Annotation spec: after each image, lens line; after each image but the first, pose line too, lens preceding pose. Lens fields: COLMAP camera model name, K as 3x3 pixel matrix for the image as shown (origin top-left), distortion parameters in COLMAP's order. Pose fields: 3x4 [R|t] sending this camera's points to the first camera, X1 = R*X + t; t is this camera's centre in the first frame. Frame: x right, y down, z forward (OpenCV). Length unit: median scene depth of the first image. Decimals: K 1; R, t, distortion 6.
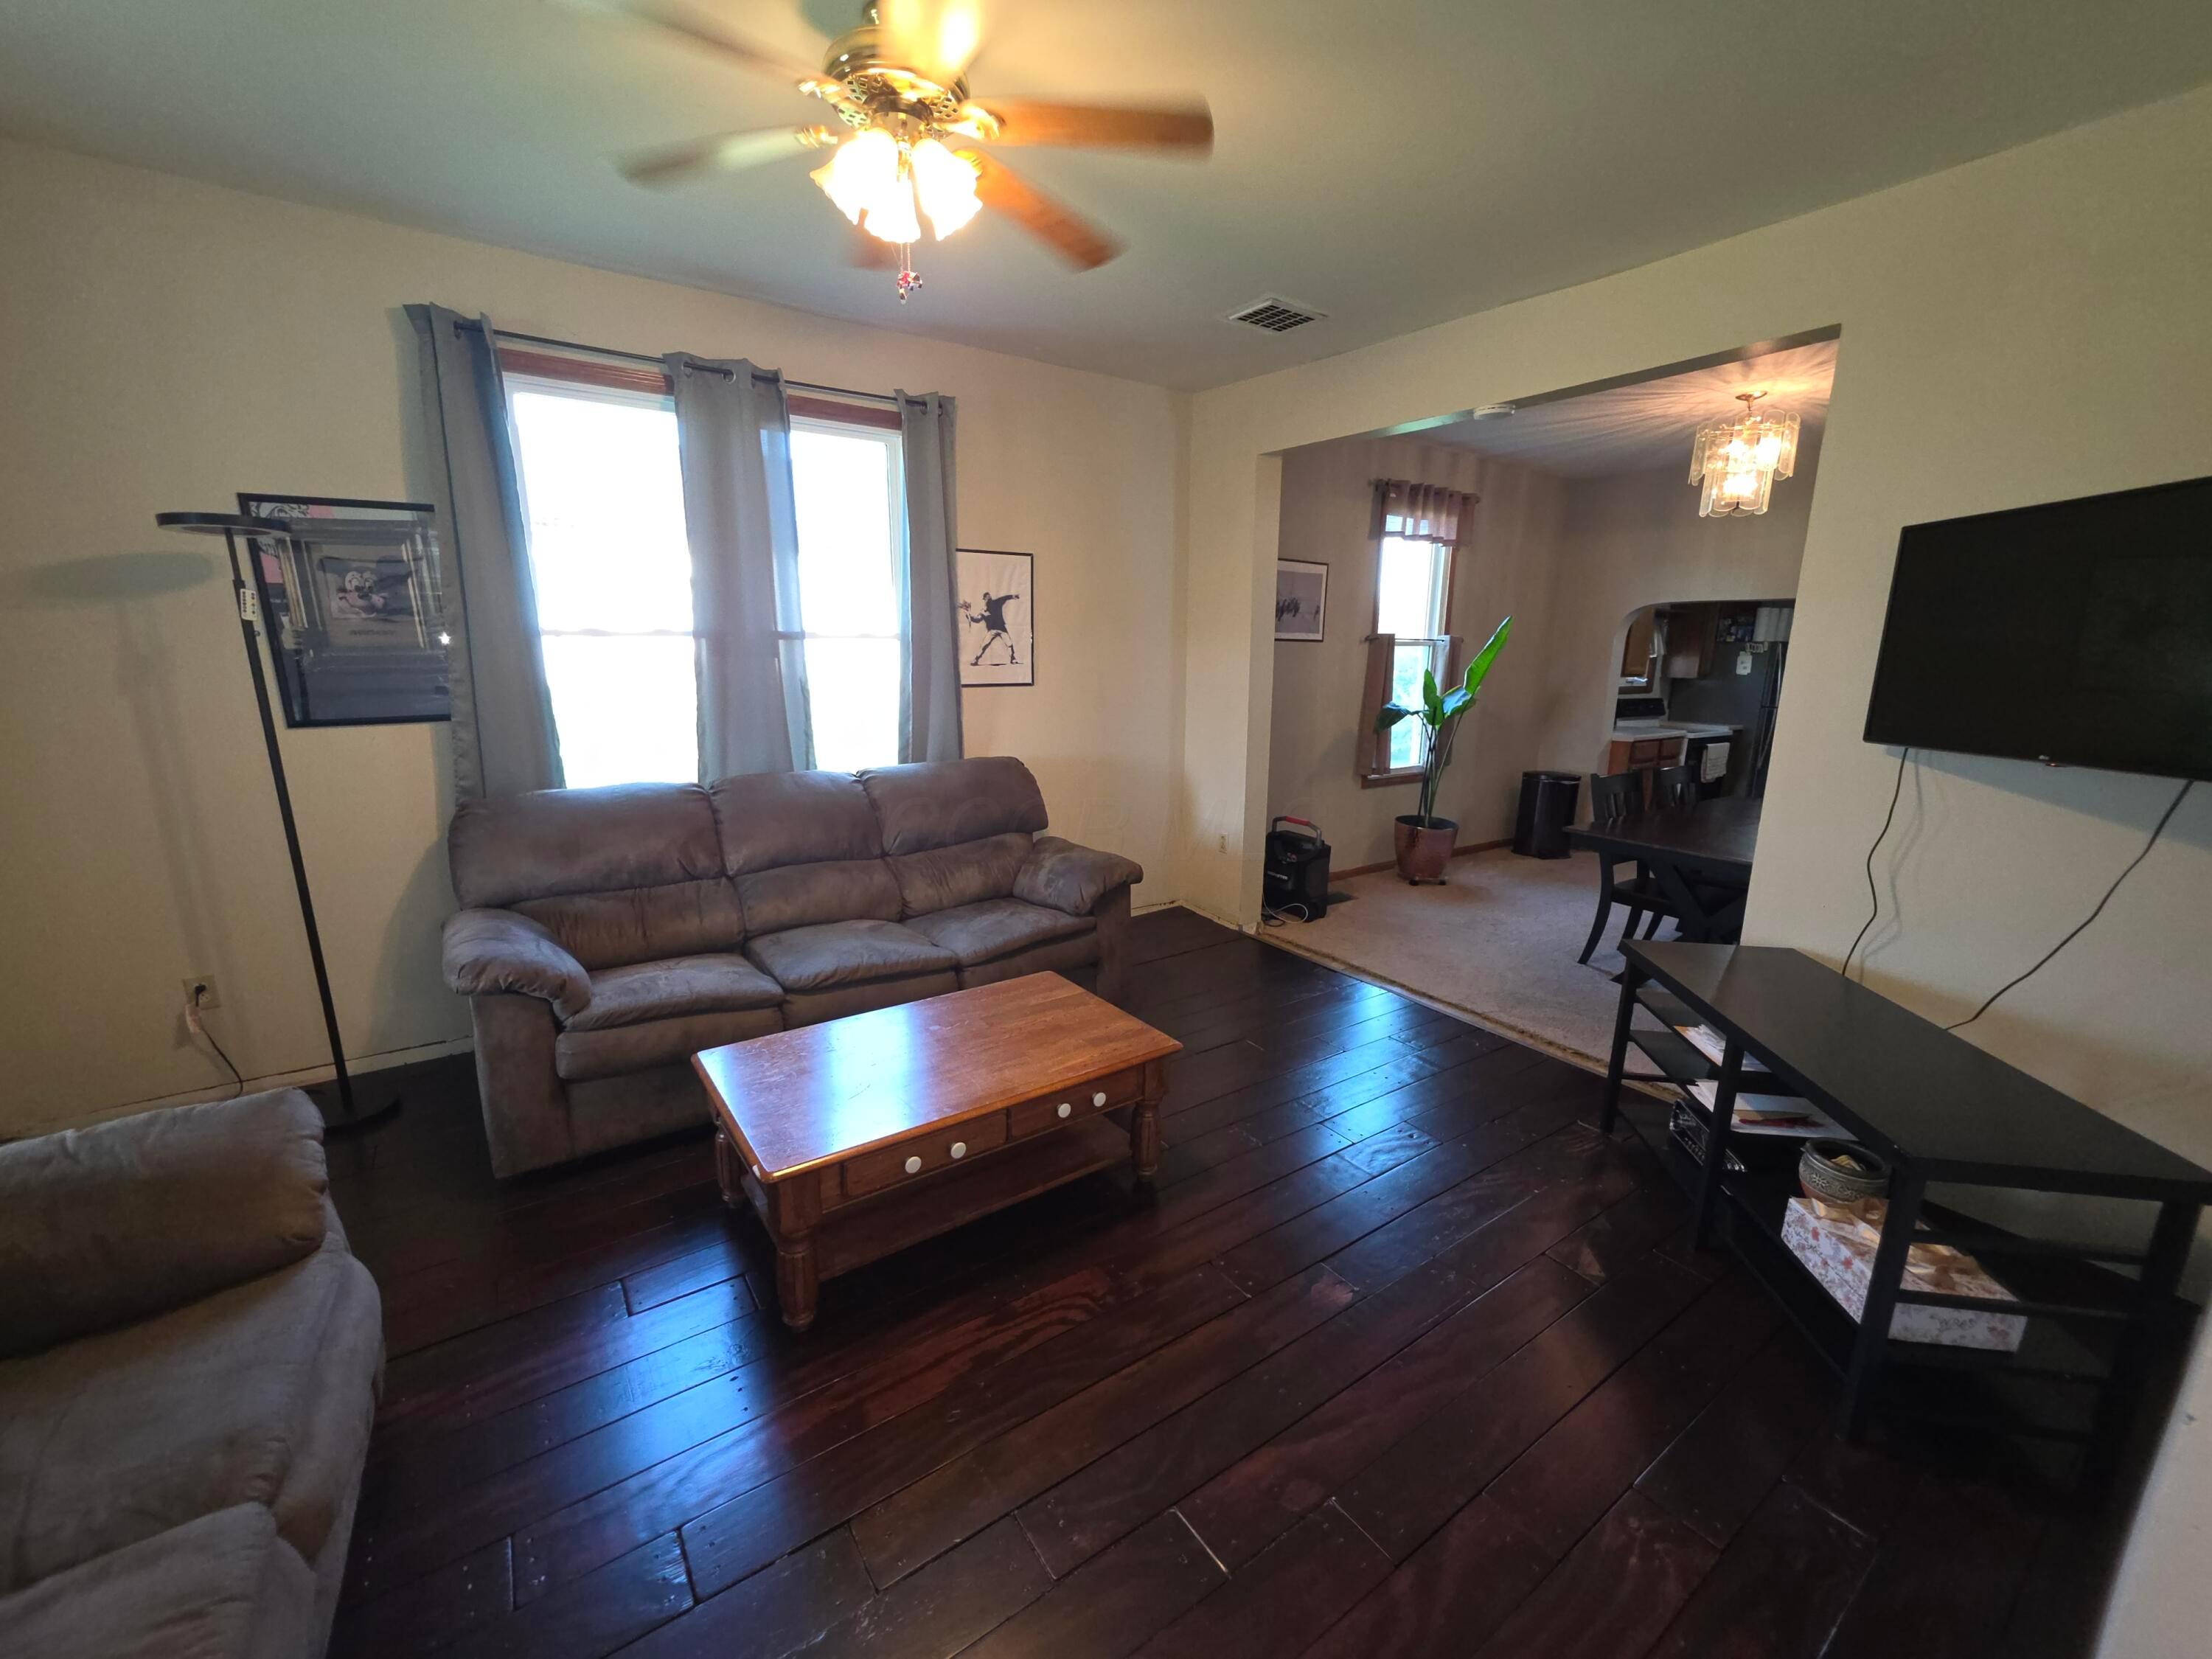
lens RADIAL K [[884.8, 0, 1104.8], [0, 884.8, 838.7], [0, 0, 1]] dist [0.004751, 0.000169]
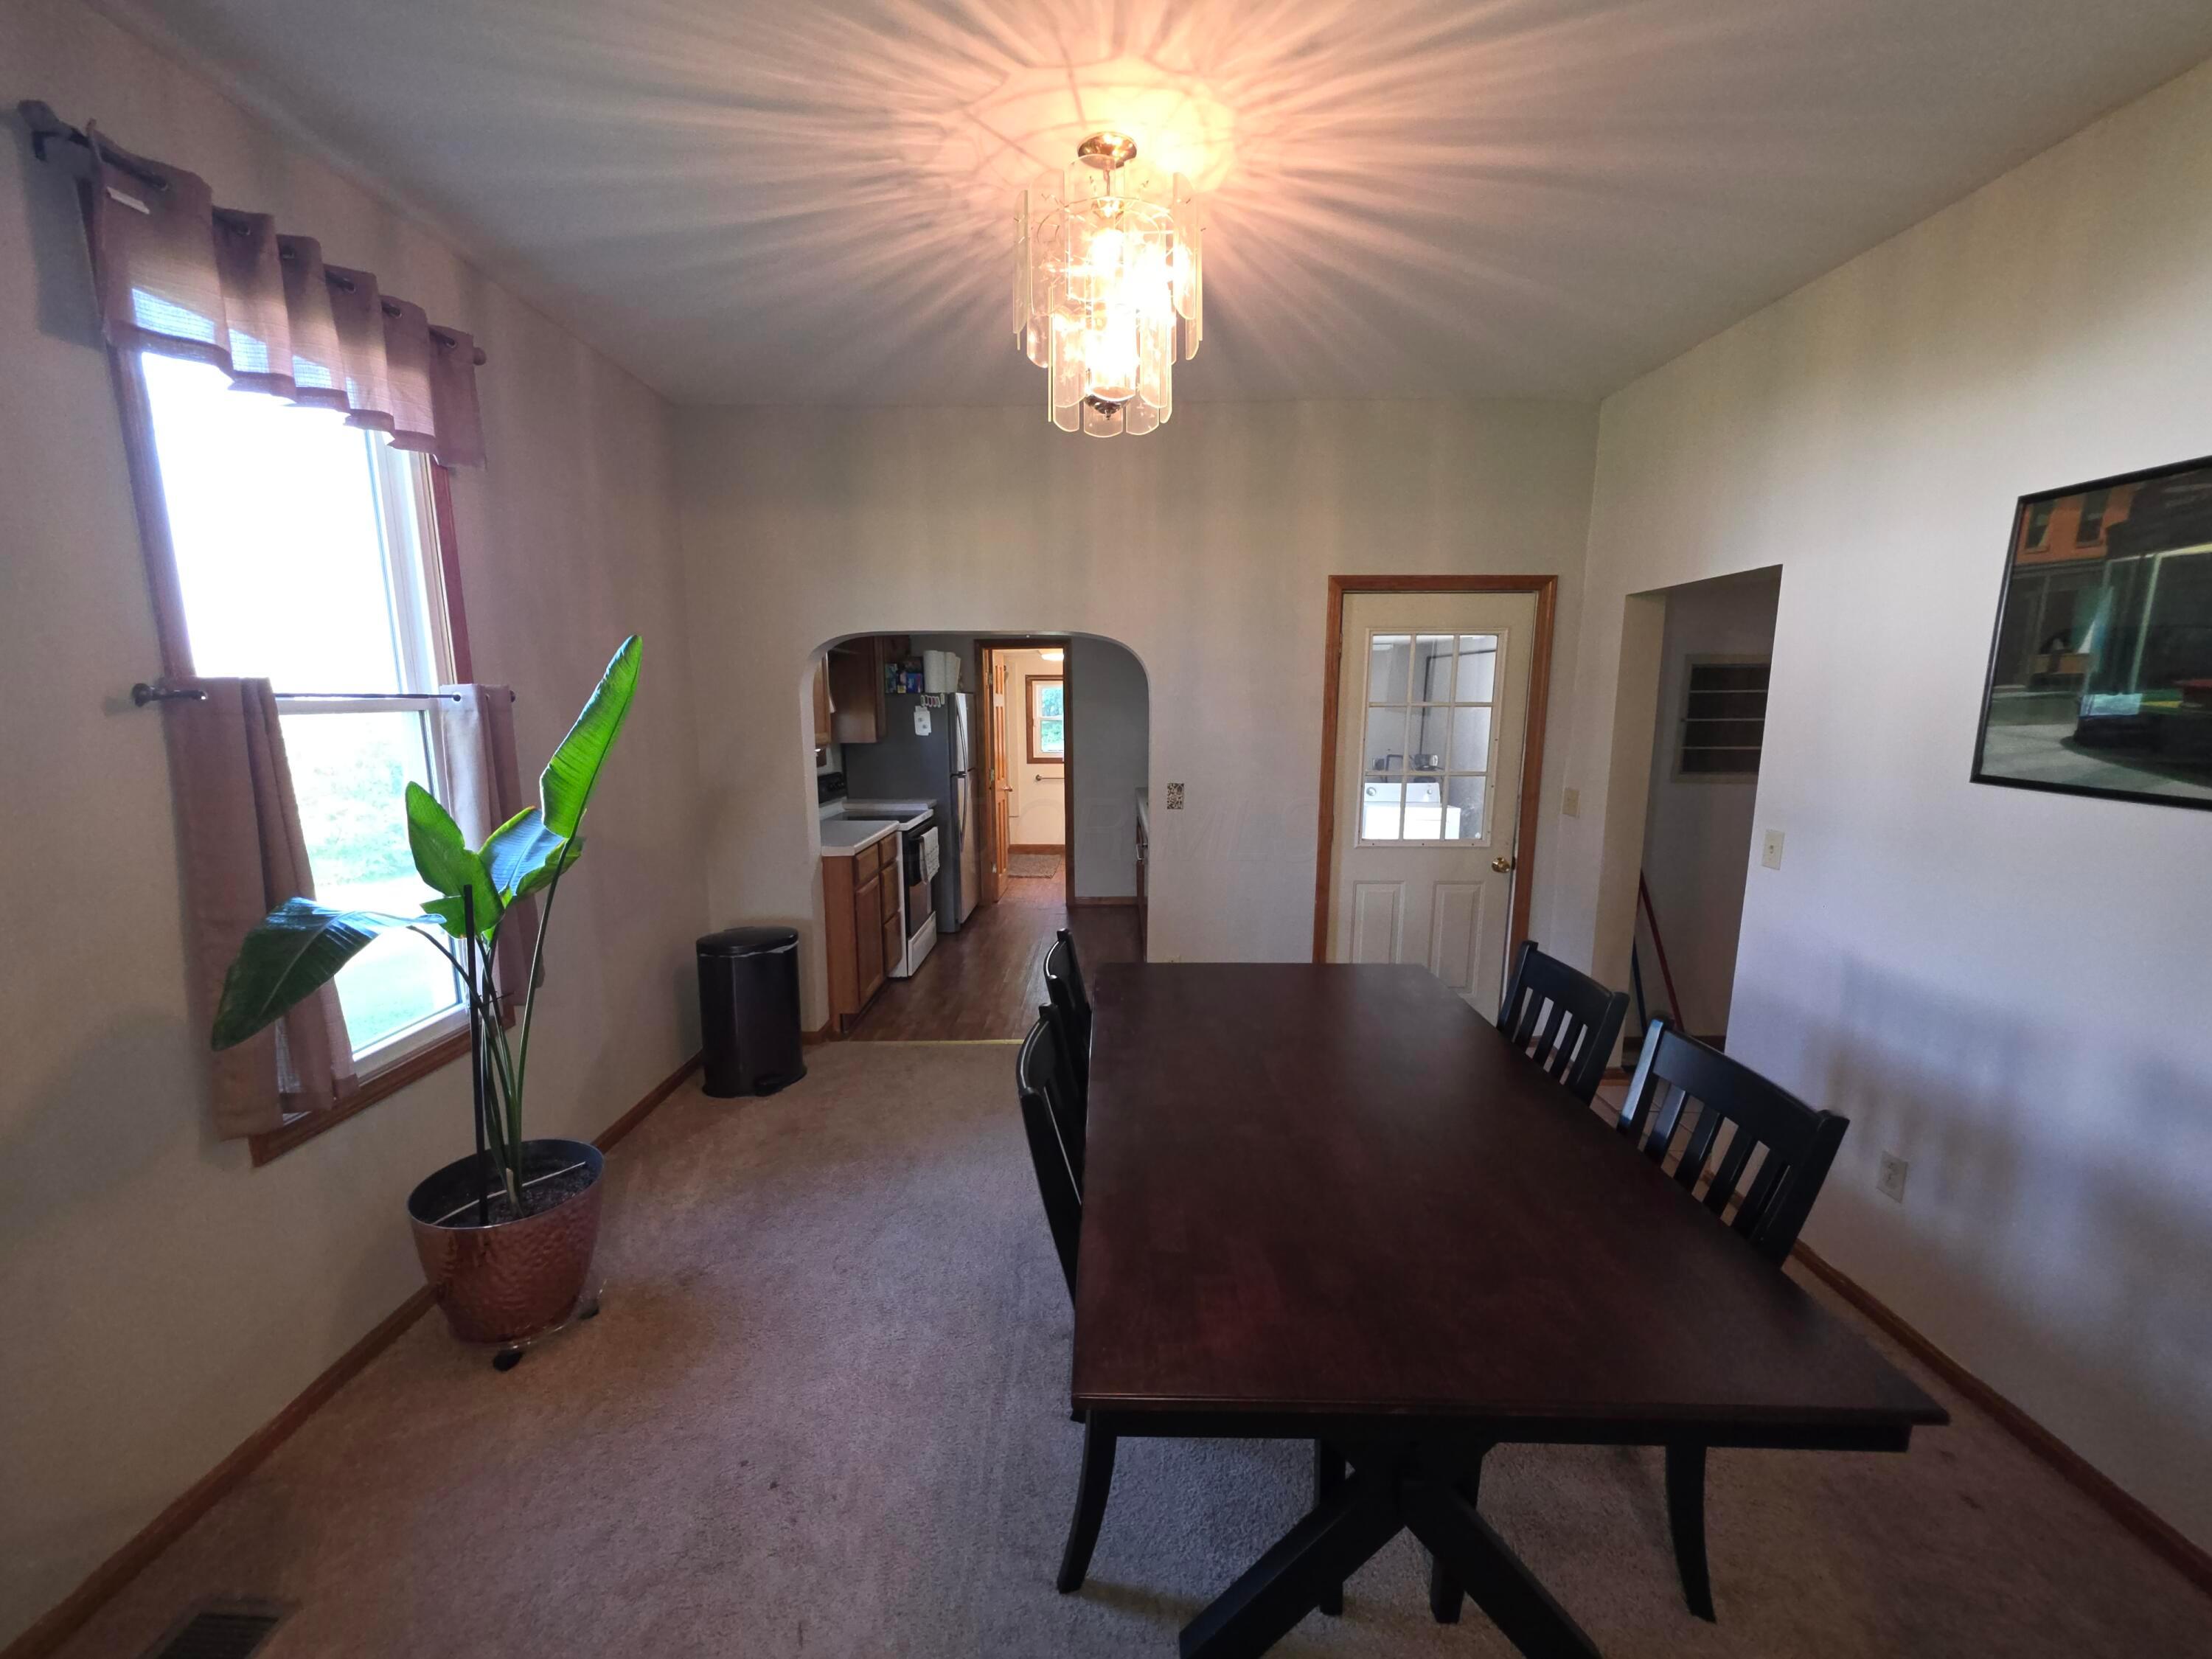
lens RADIAL K [[884.8, 0, 1097.6], [0, 884.8, 843.1], [0, 0, 1]] dist [0.004751, 0.000169]
pose [[0.581548, -0.144116, 0.800645, 0.231128], [0.184611, 0.981886, 0.042647, -0.129121], [-0.792289, 0.123006, 0.597619, 0.568030]]
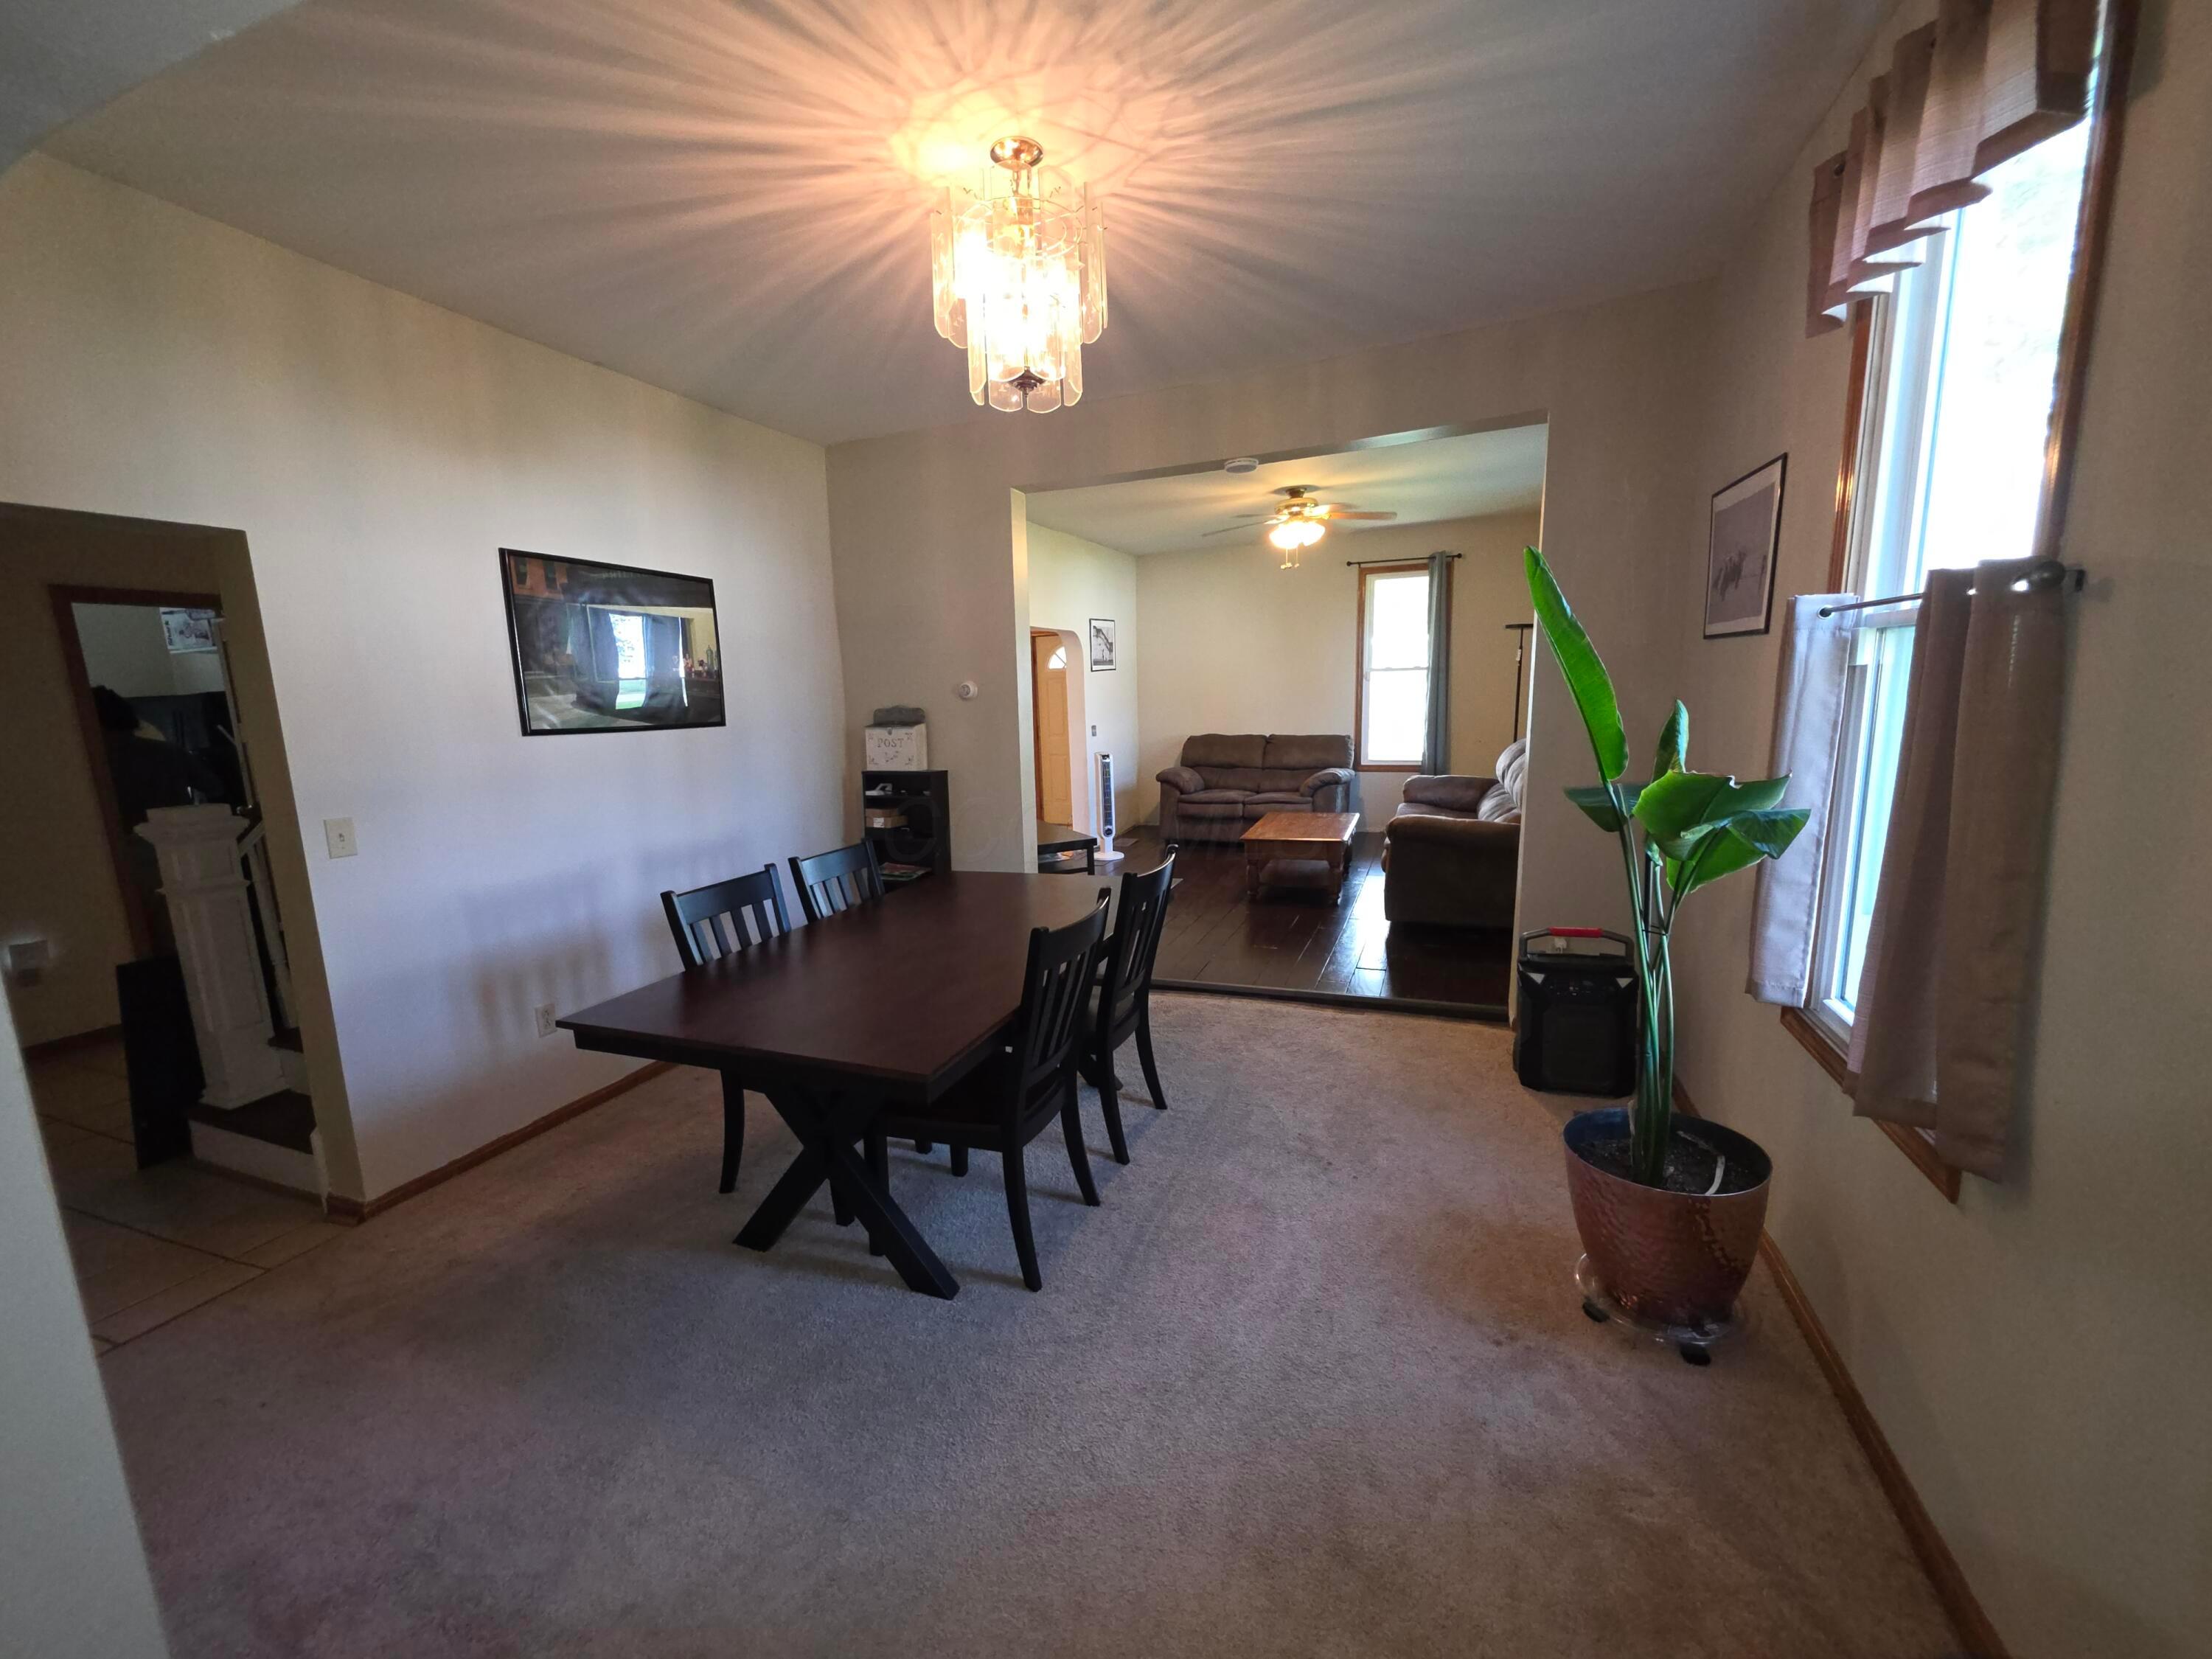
lens RADIAL K [[884.8, 0, 1098.2], [0, 884.8, 832.0], [0, 0, 1]] dist [0.004751, 0.000169]
pose [[-0.834616, 0.107412, -0.540259, 0.718240], [-0.094184, 0.938532, 0.332094, -0.225903], [0.542721, 0.328055, -0.773197, 1.106157]]
